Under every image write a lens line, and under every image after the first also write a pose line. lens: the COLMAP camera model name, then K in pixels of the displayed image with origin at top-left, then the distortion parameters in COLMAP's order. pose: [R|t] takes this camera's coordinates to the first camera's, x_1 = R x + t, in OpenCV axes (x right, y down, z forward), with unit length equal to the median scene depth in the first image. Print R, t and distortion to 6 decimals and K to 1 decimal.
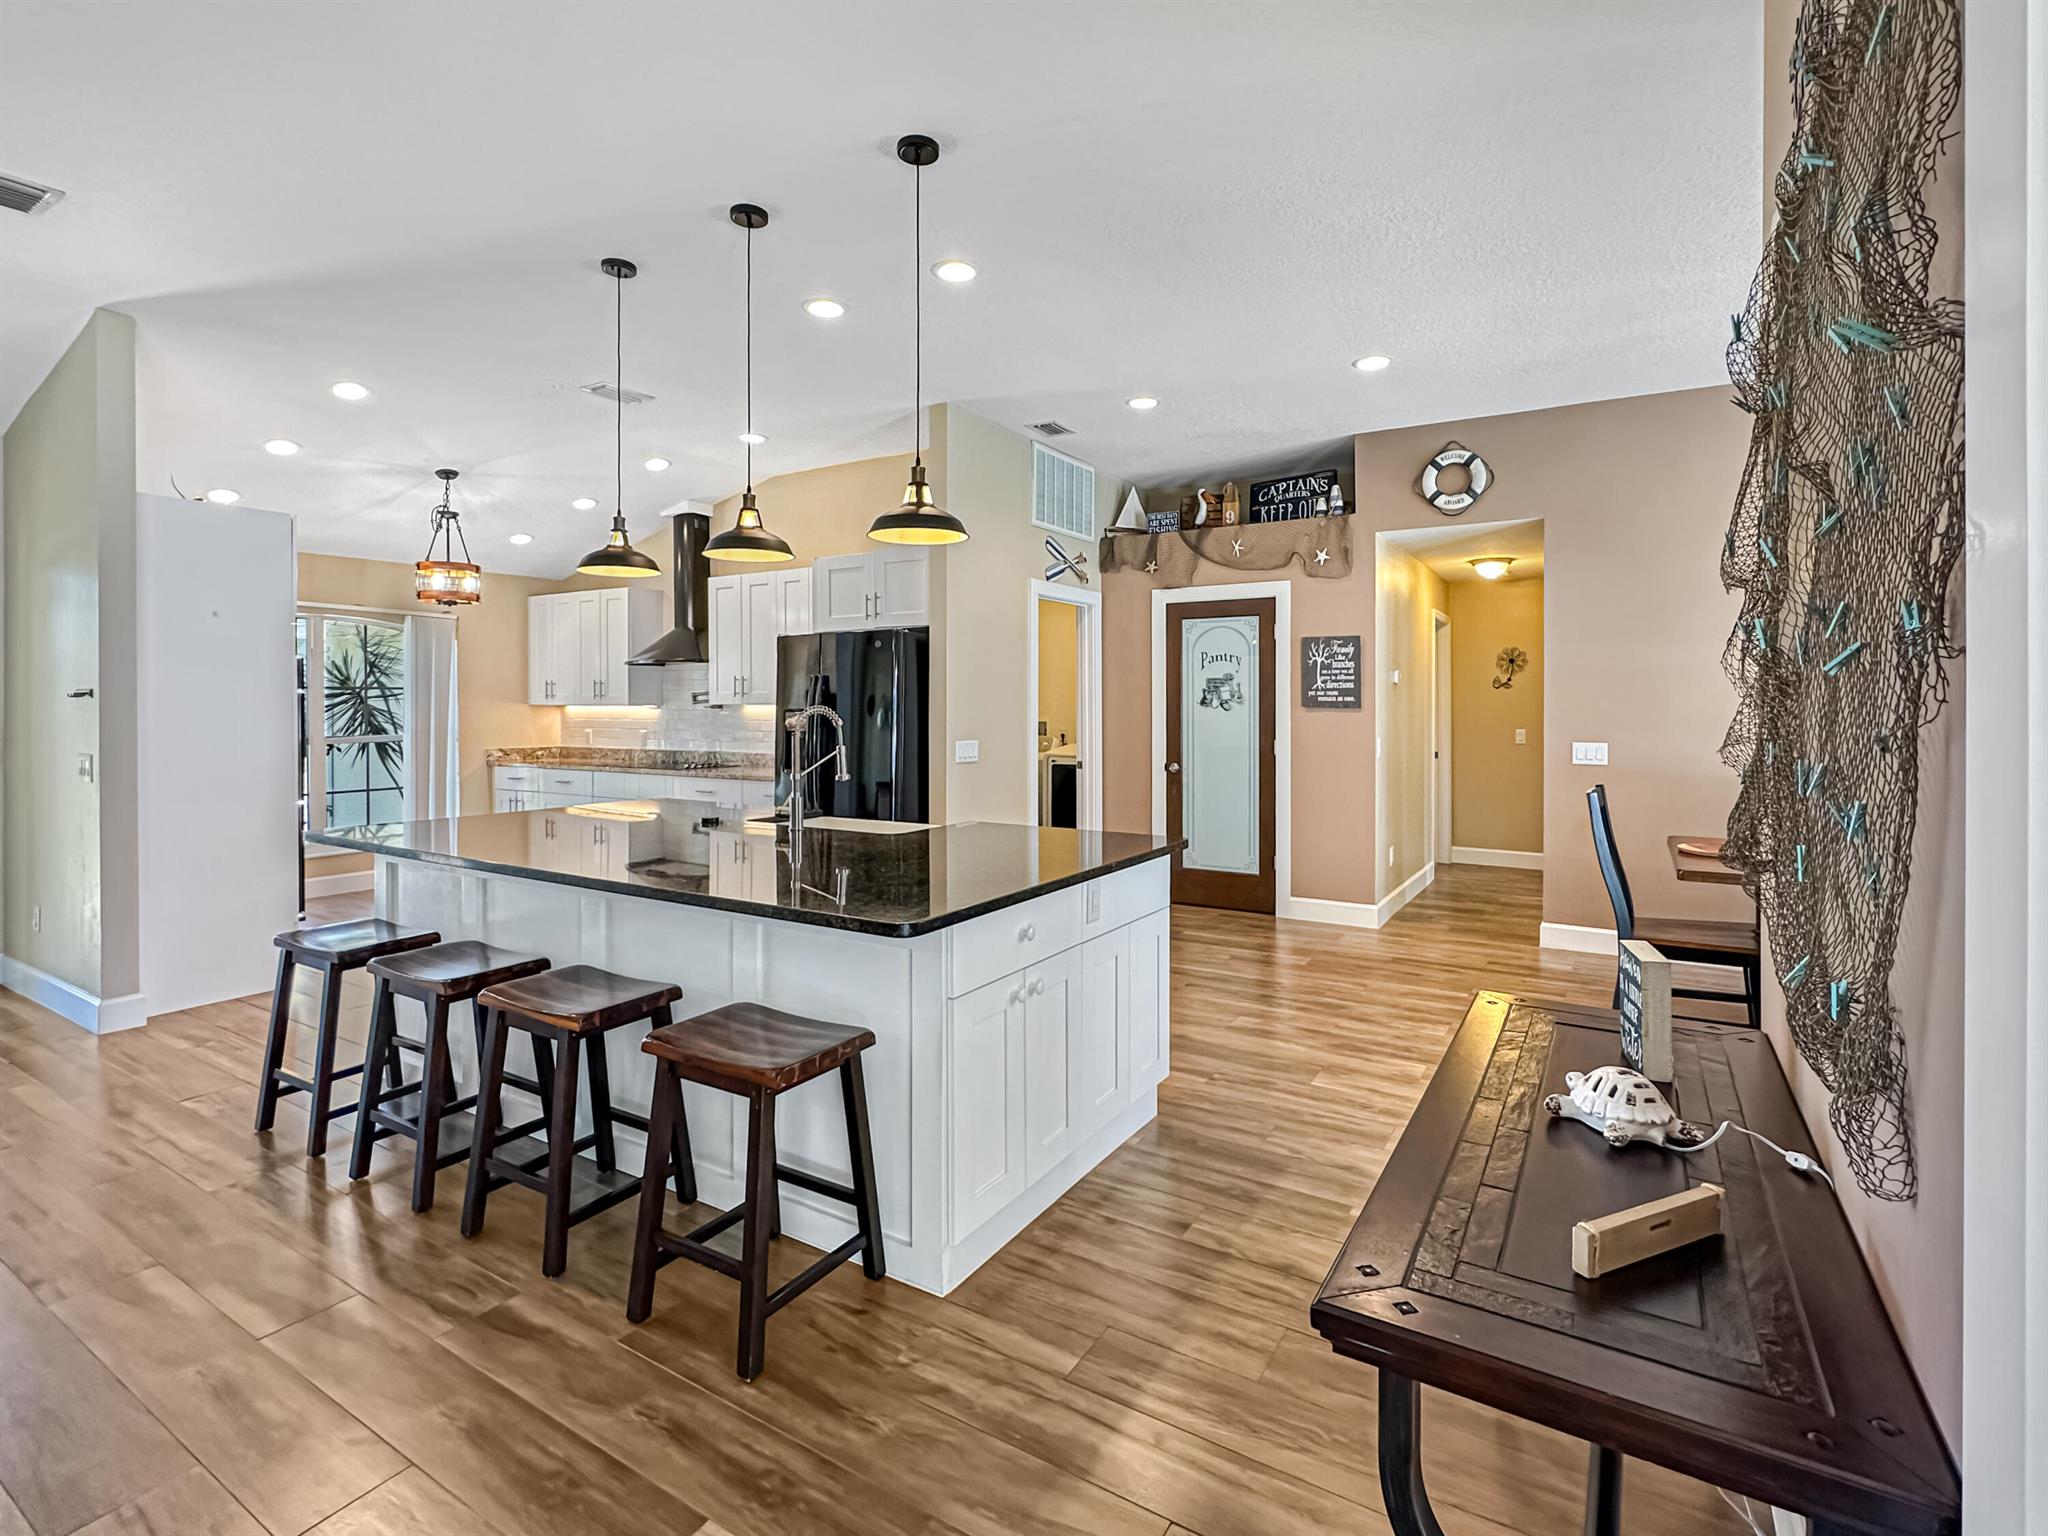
lens RADIAL K [[960.6, 0, 1031.1], [0, 960.6, 714.9], [0, 0, 1]] dist [-0.002713, 0.000694]
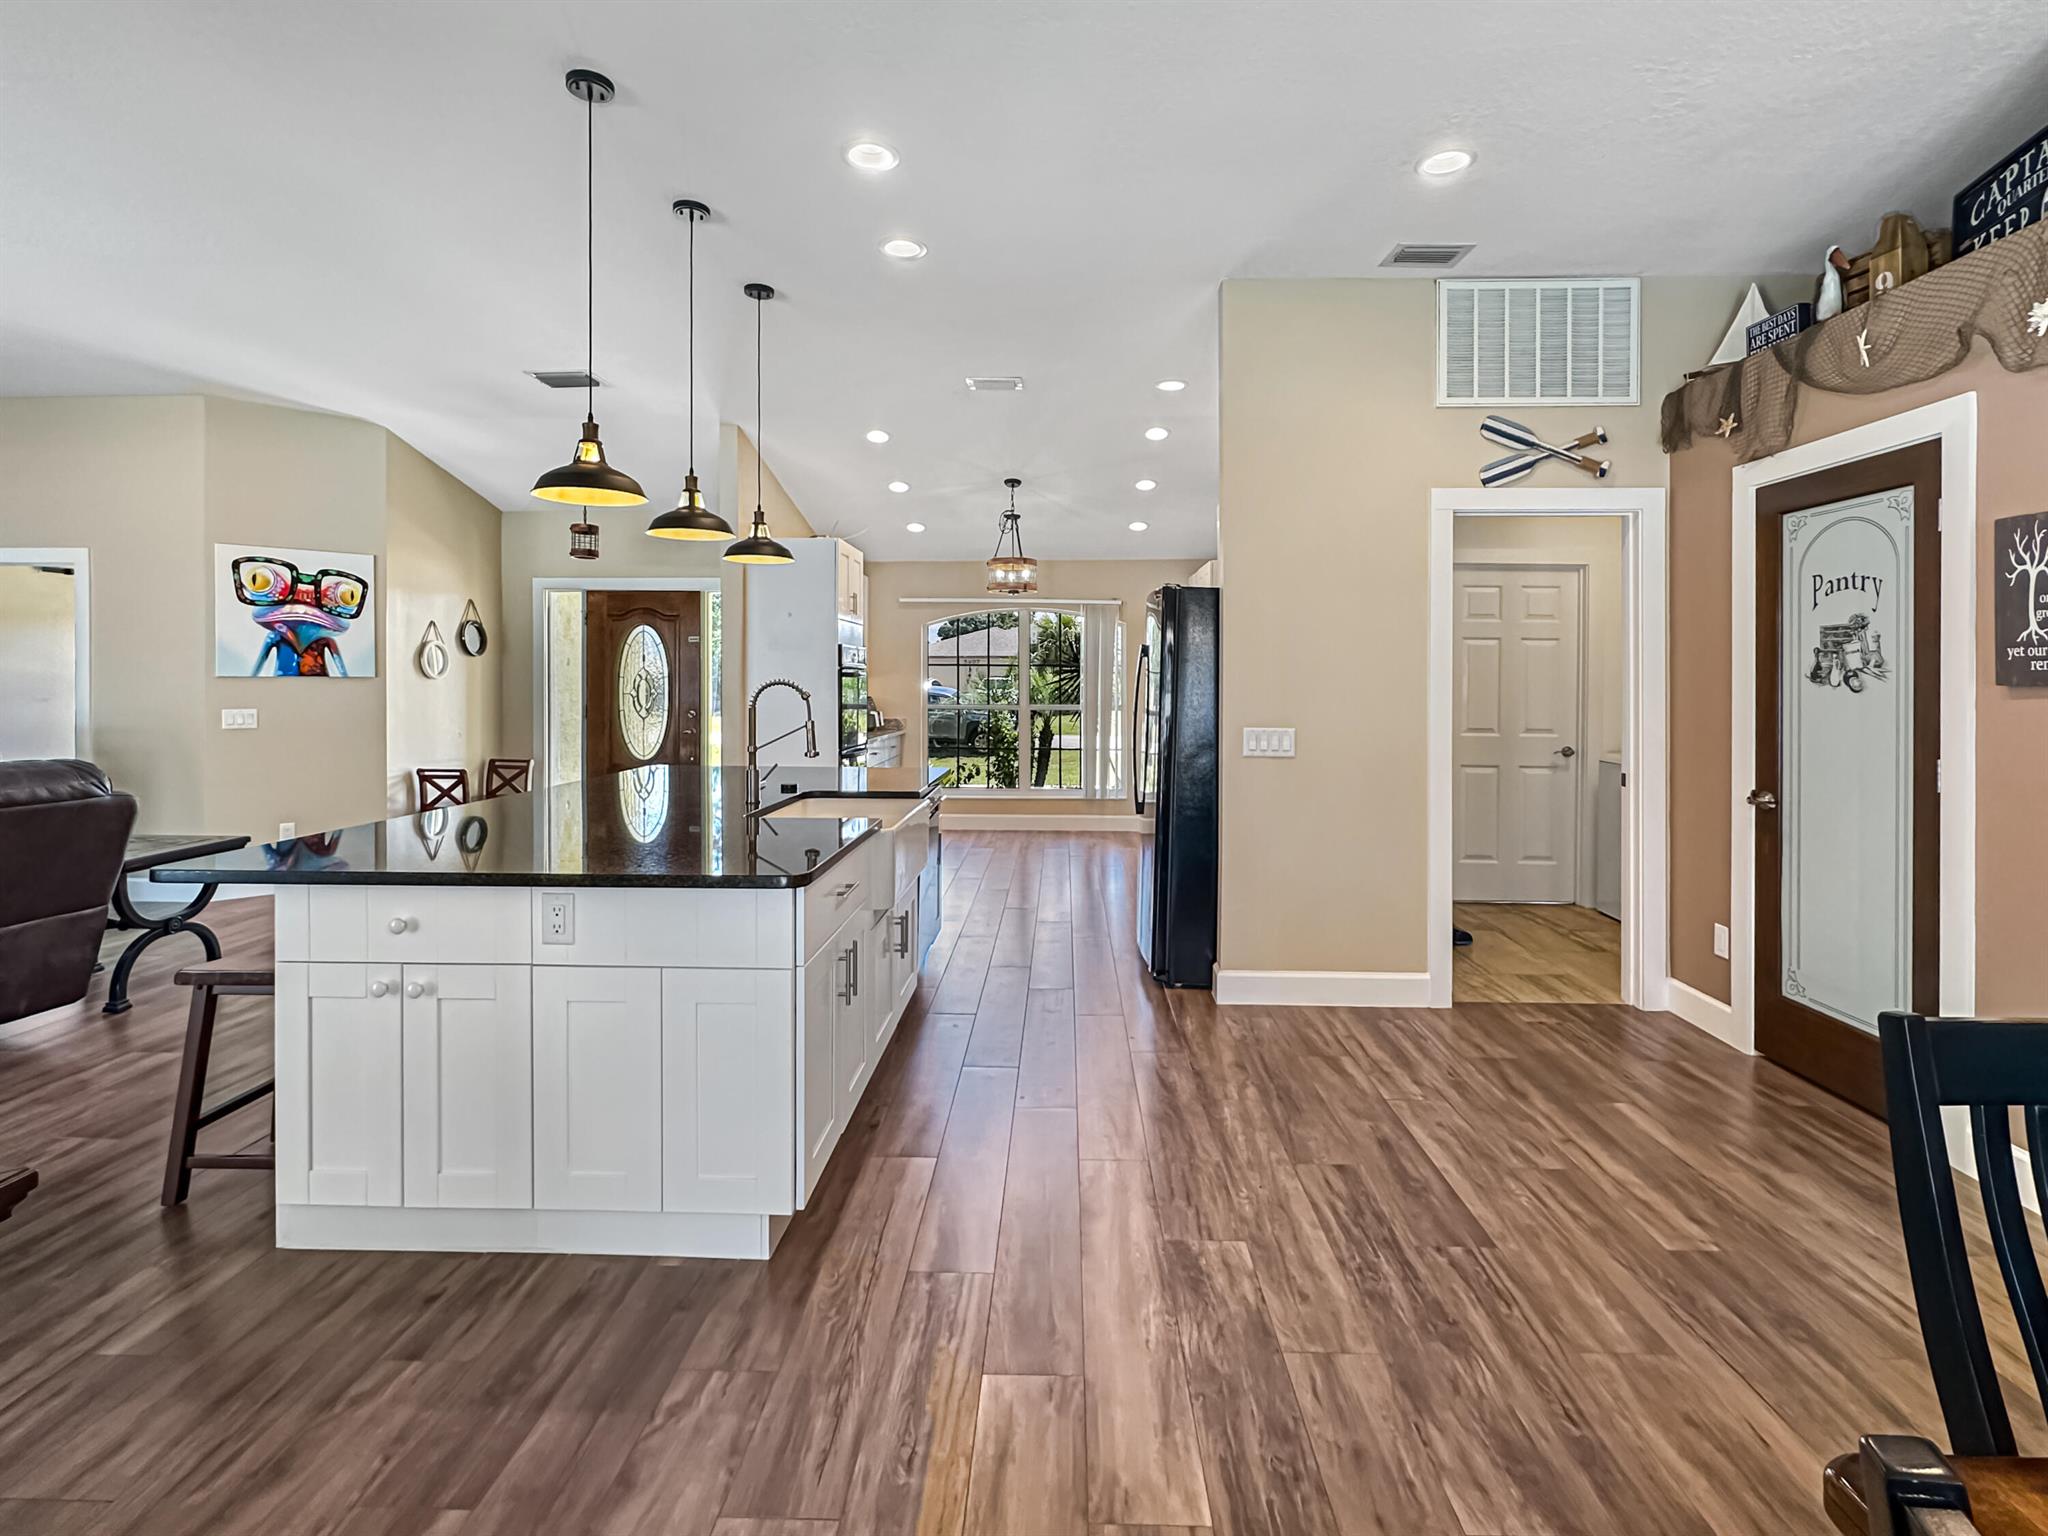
lens RADIAL K [[973.3, 0, 1043.3], [0, 973.3, 689.5], [0, 0, 1]] dist [-0.001663, 0.000330]
pose [[0.505756, 0.010805, -0.862609, 0.480418], [-0.012895, 0.999905, 0.004965, -0.003504], [0.862580, 0.008613, 0.505847, 0.463071]]
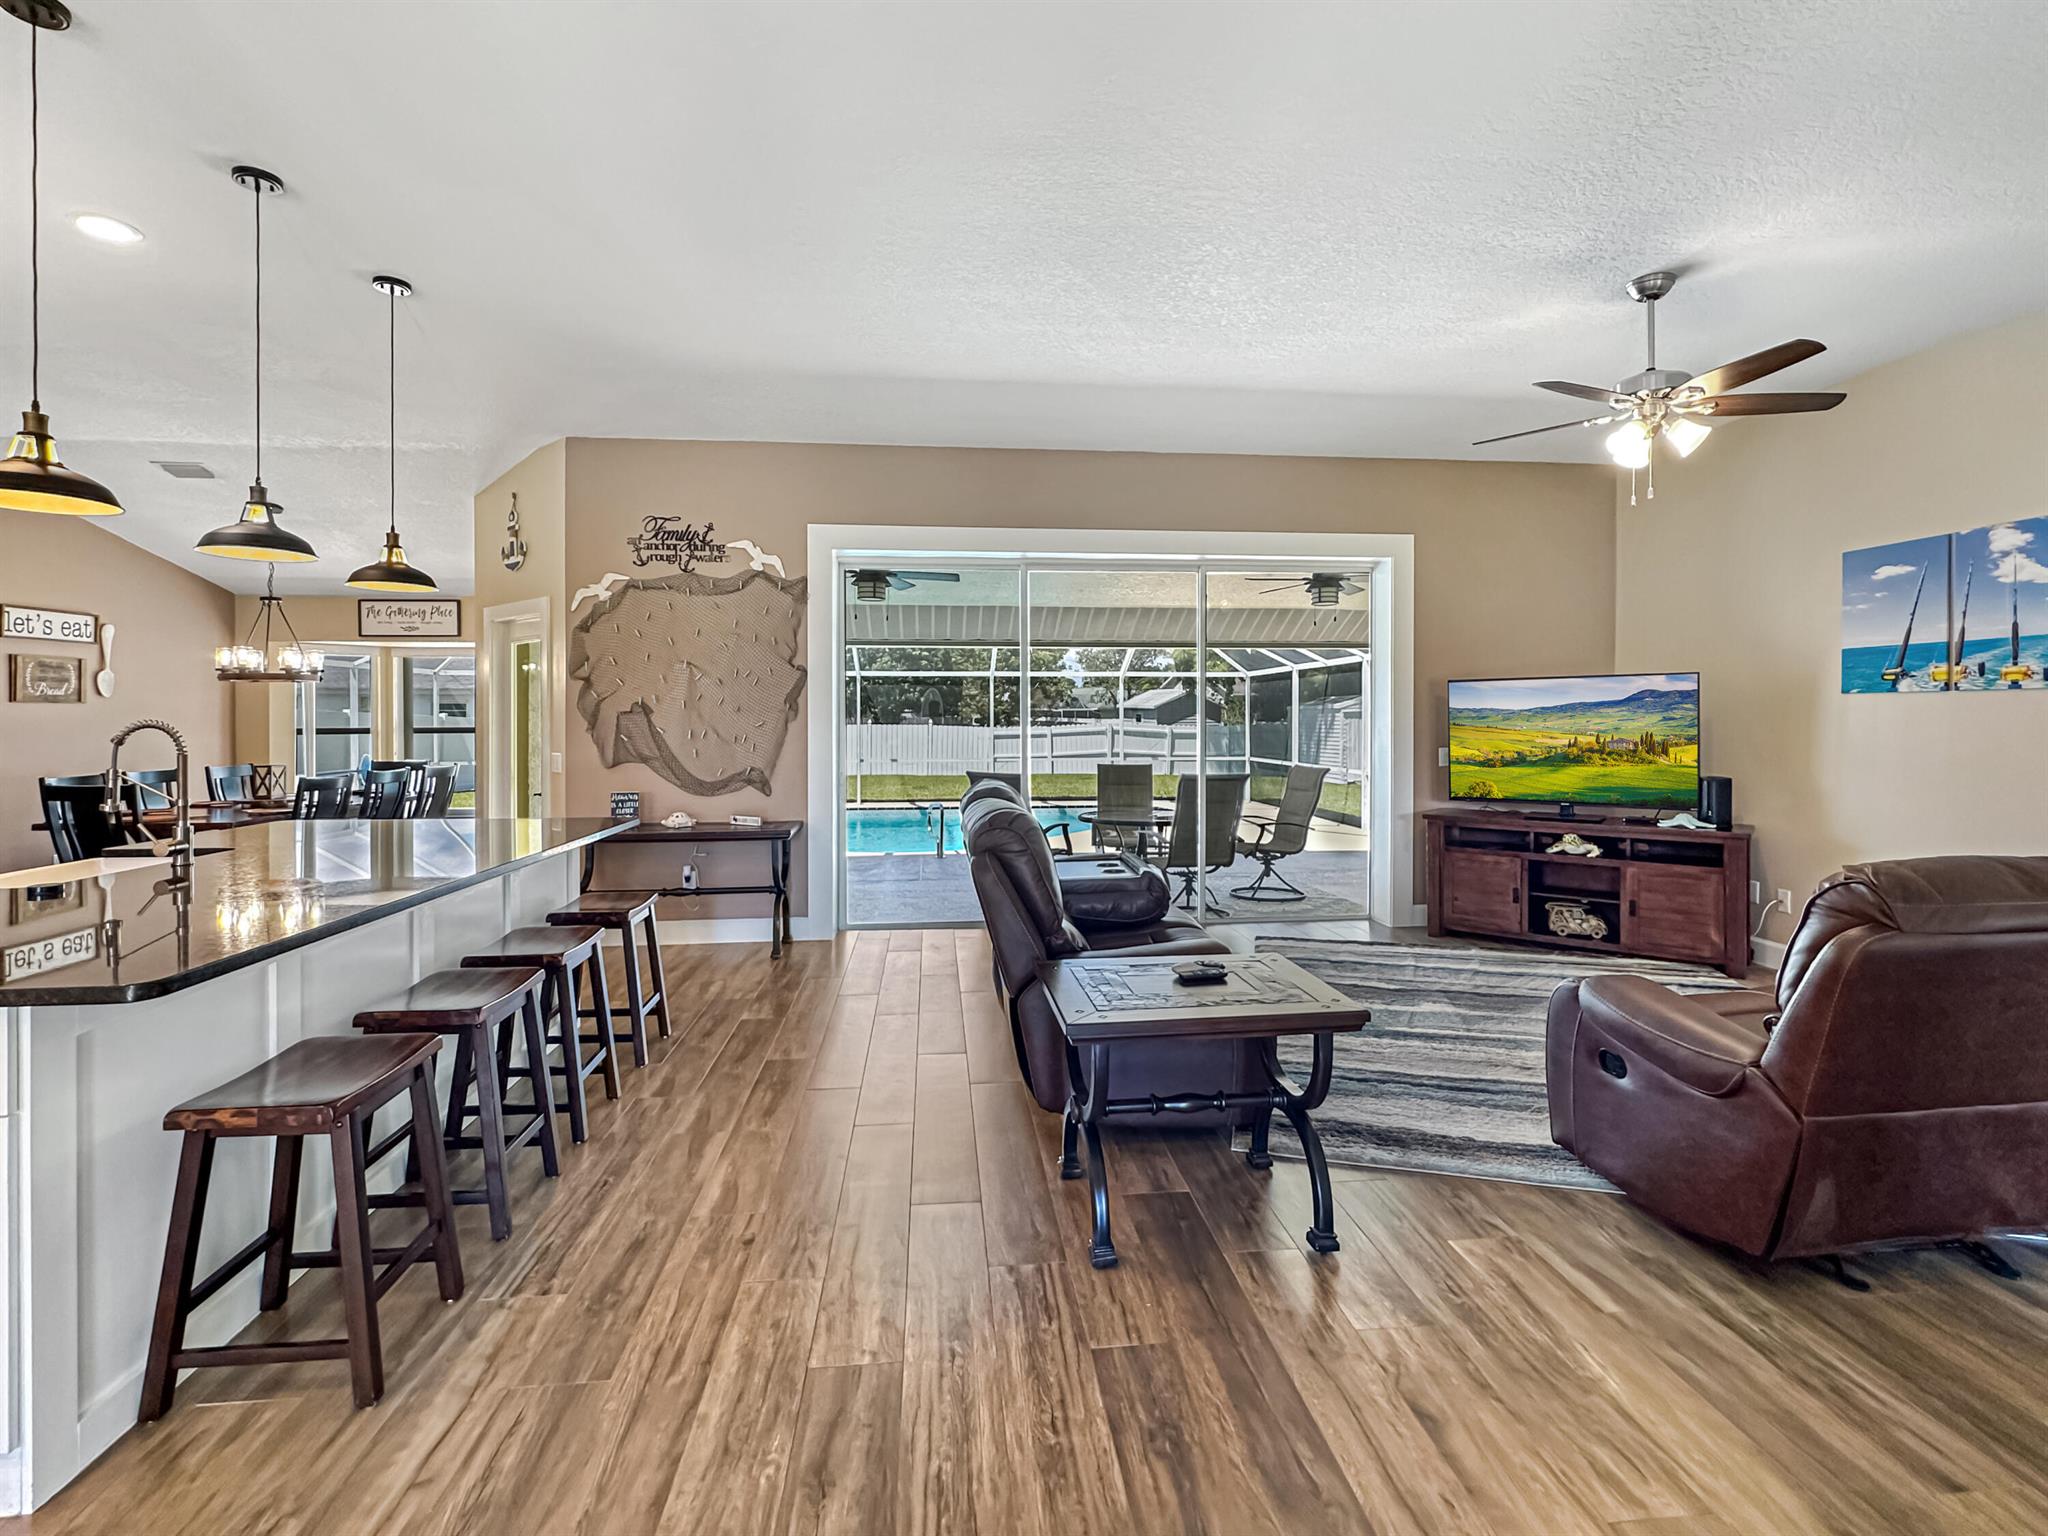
lens RADIAL K [[960.6, 0, 1031.1], [0, 960.6, 714.9], [0, 0, 1]] dist [-0.002713, 0.000694]
pose [[-0.606636, 0.003886, 0.794970, -0.852444], [0.008607, 0.999962, 0.001680, -0.004460], [-0.794933, 0.007862, -0.606646, 0.566724]]
